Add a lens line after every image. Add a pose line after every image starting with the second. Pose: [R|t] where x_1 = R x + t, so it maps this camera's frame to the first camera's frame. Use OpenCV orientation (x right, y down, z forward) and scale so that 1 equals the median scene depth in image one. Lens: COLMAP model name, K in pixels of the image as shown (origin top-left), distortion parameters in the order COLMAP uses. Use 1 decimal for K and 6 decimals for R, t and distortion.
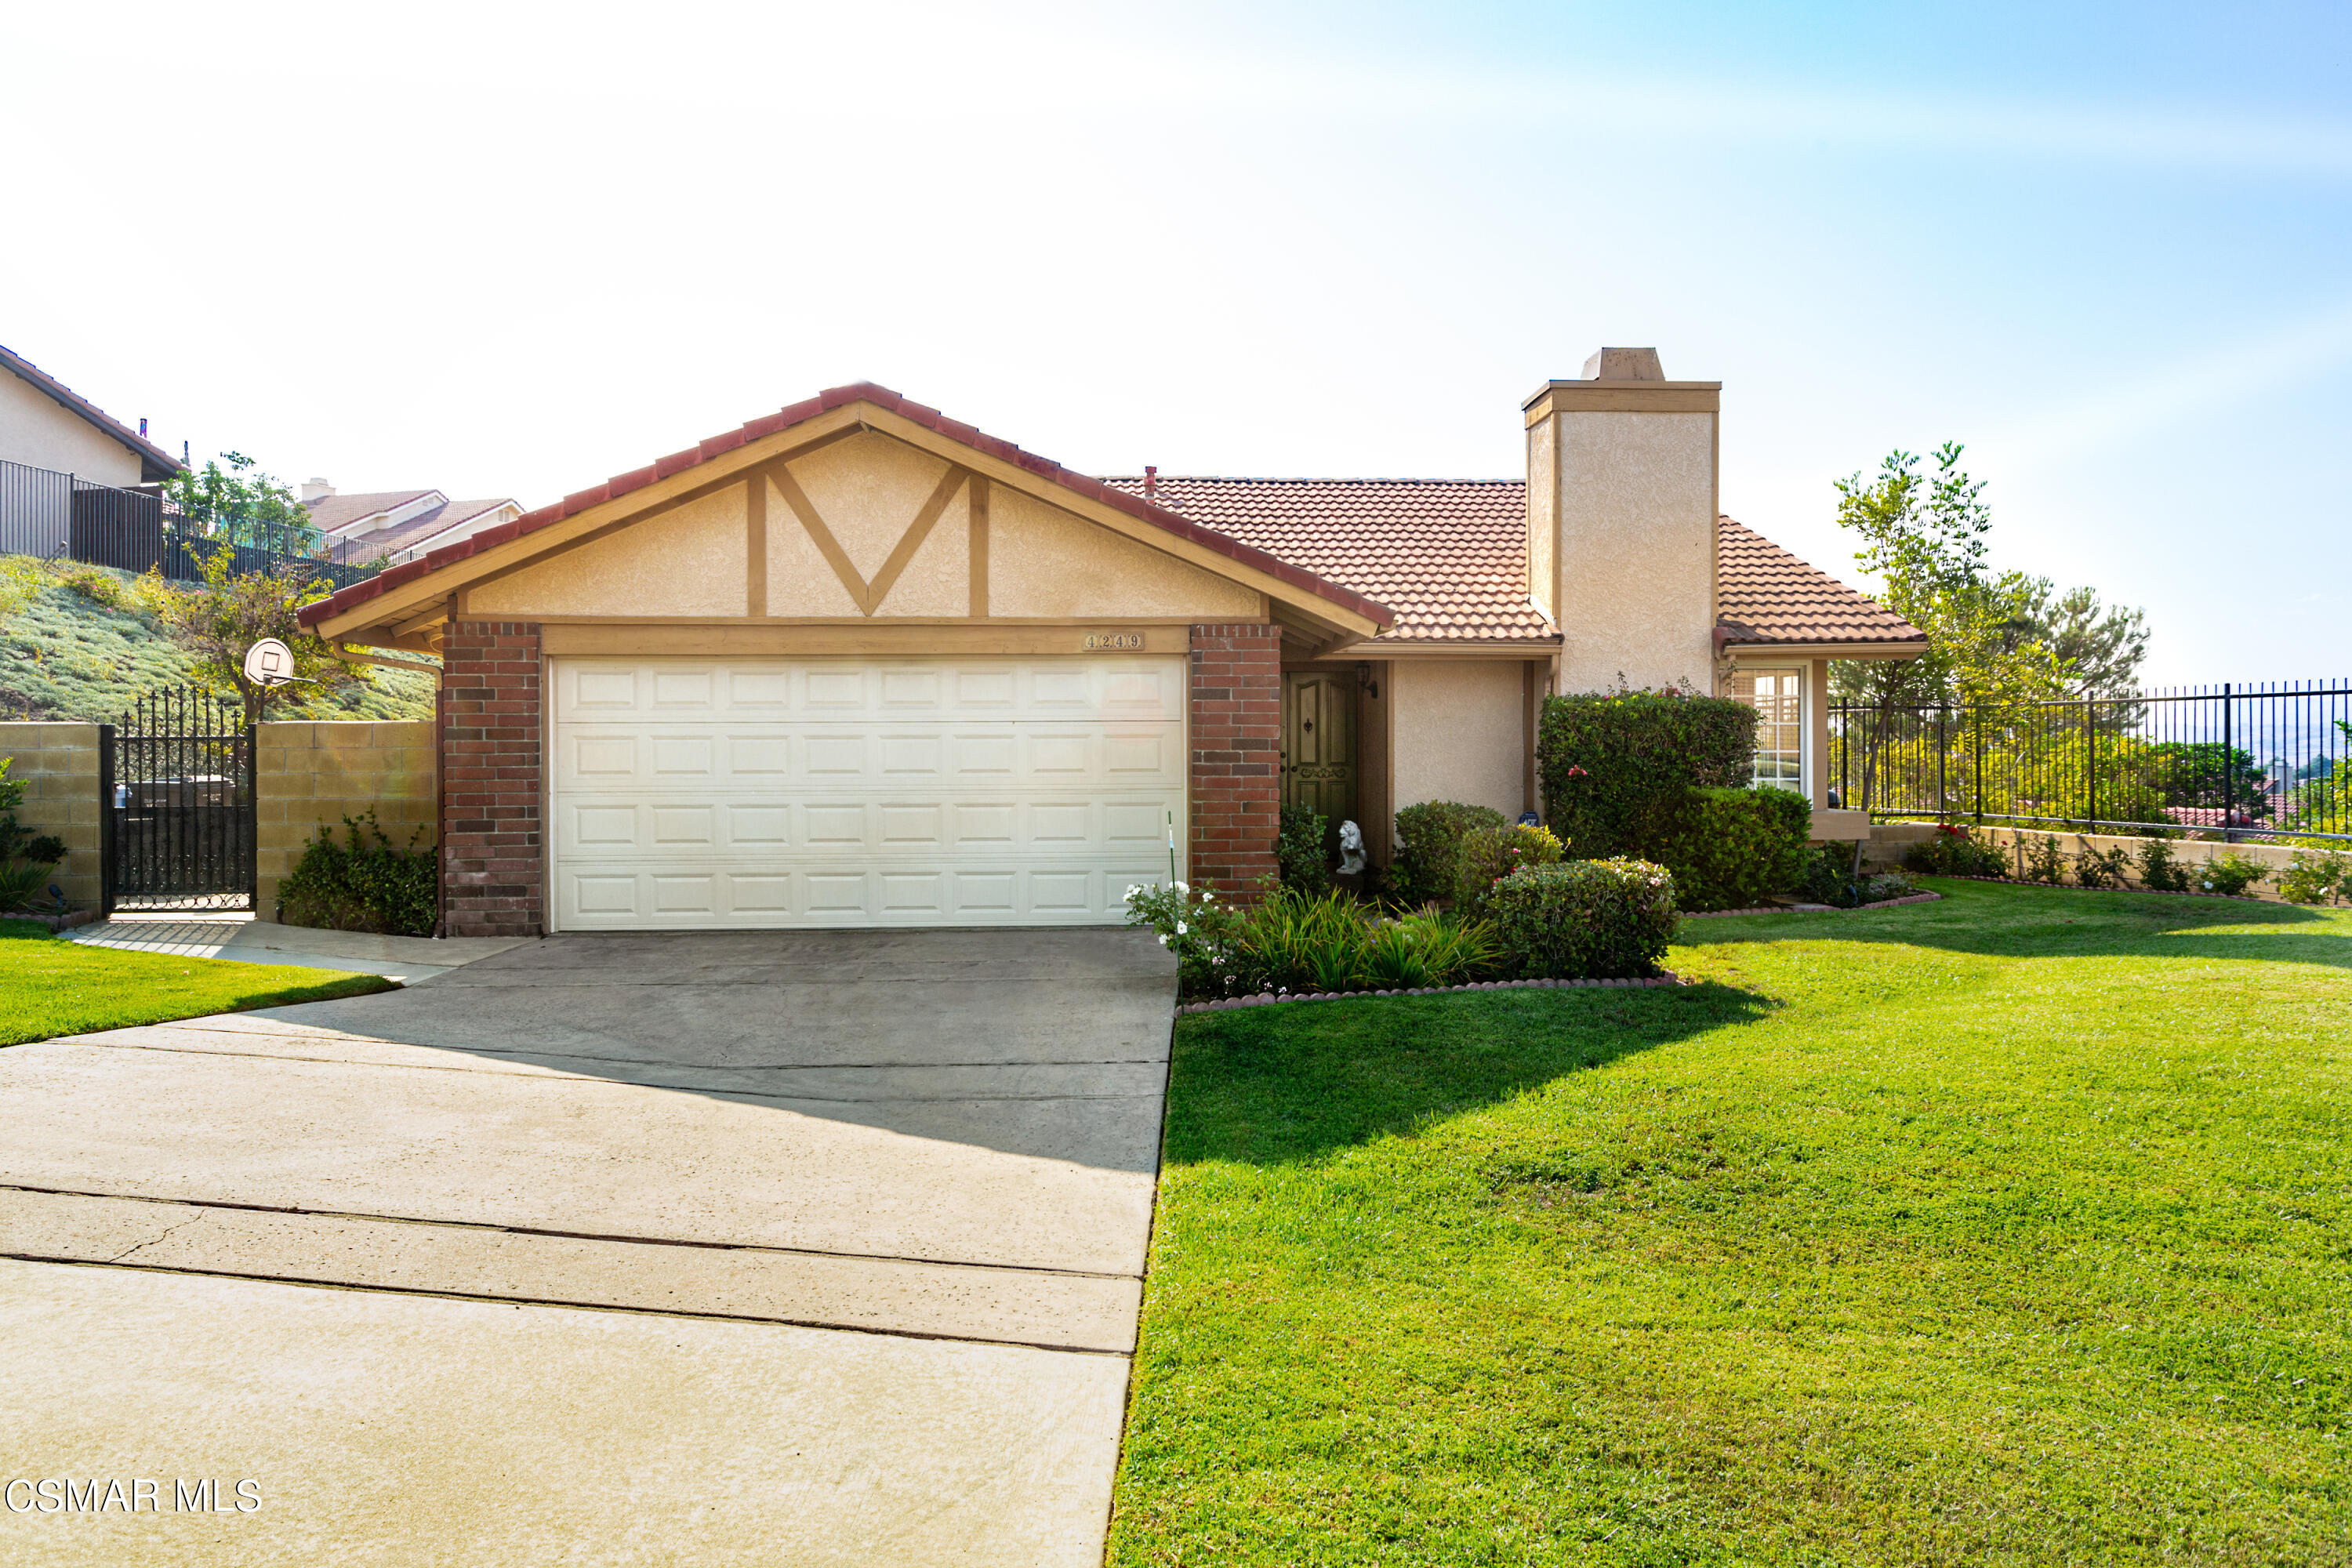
lens RADIAL K [[1425.1, 0, 1160.1], [0, 1425.1, 783.1], [0, 0, 1]] dist [0.001601, 0.001724]
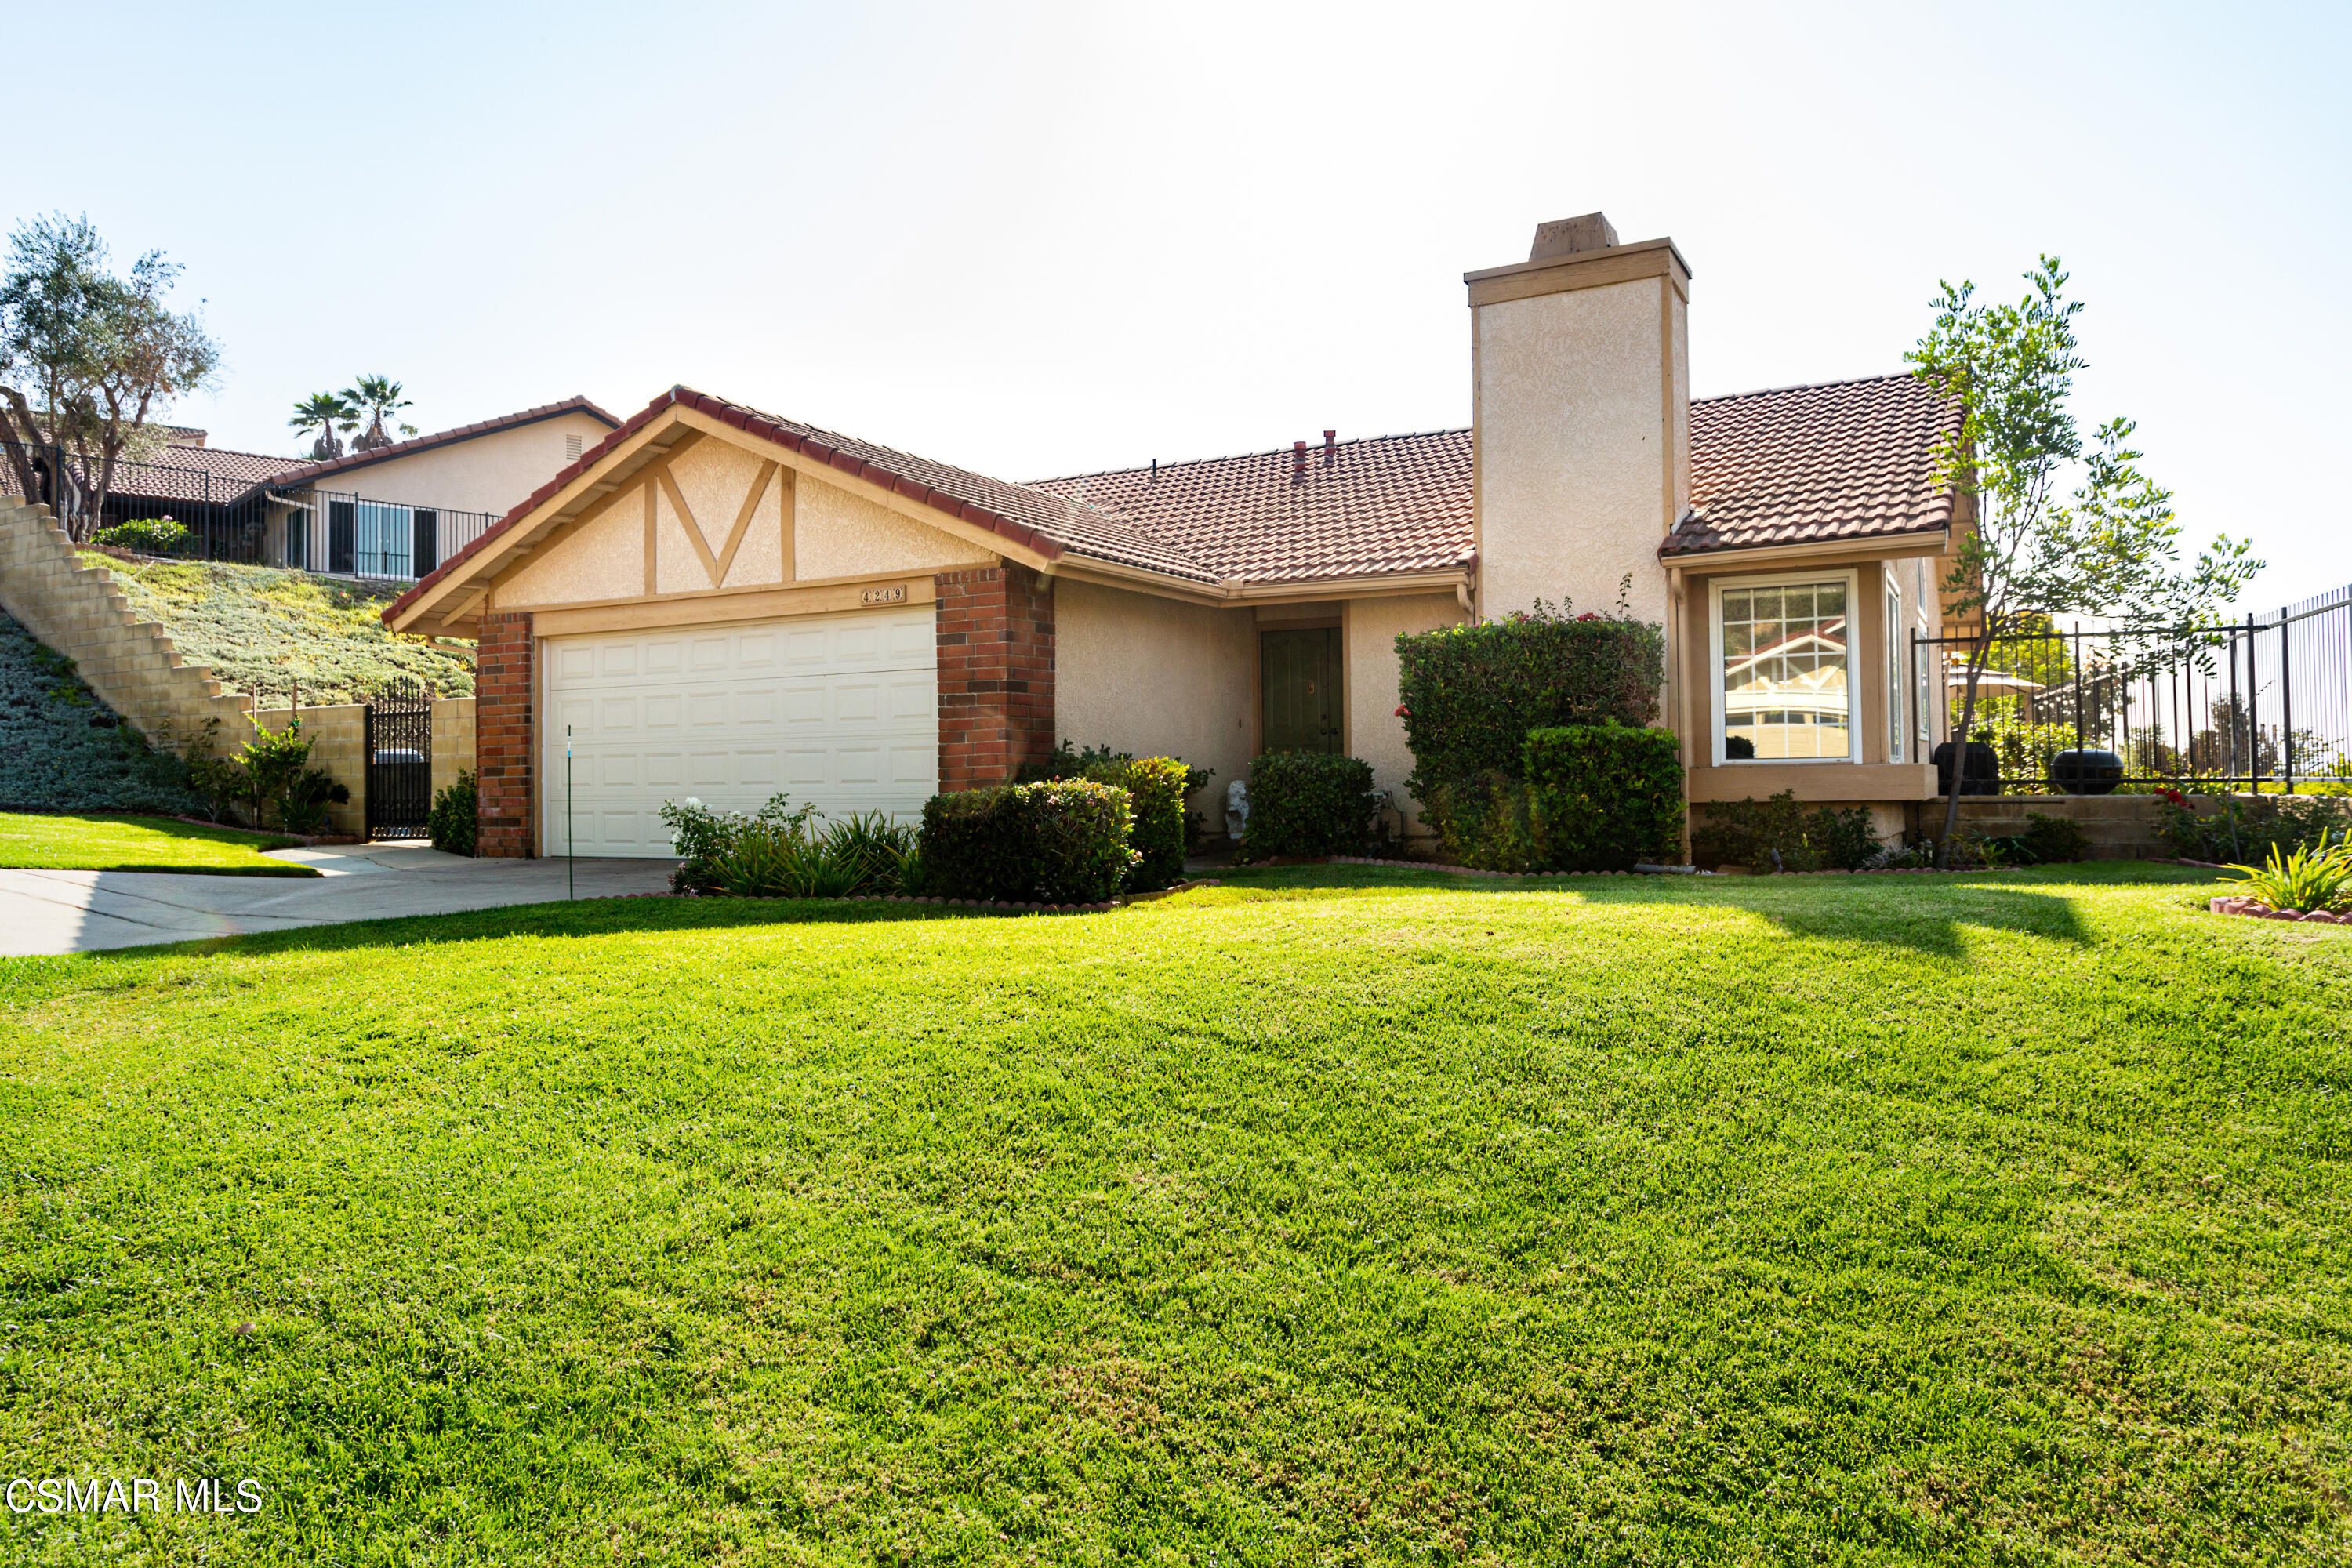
lens RADIAL K [[1425.1, 0, 1193.1], [0, 1425.1, 788.7], [0, 0, 1]] dist [0.001601, 0.001724]
pose [[0.864349, -0.002758, -0.502885, 0.704992], [-0.001960, 0.999959, -0.008852, 0.054209], [0.502888, 0.008637, 0.864308, 0.194886]]
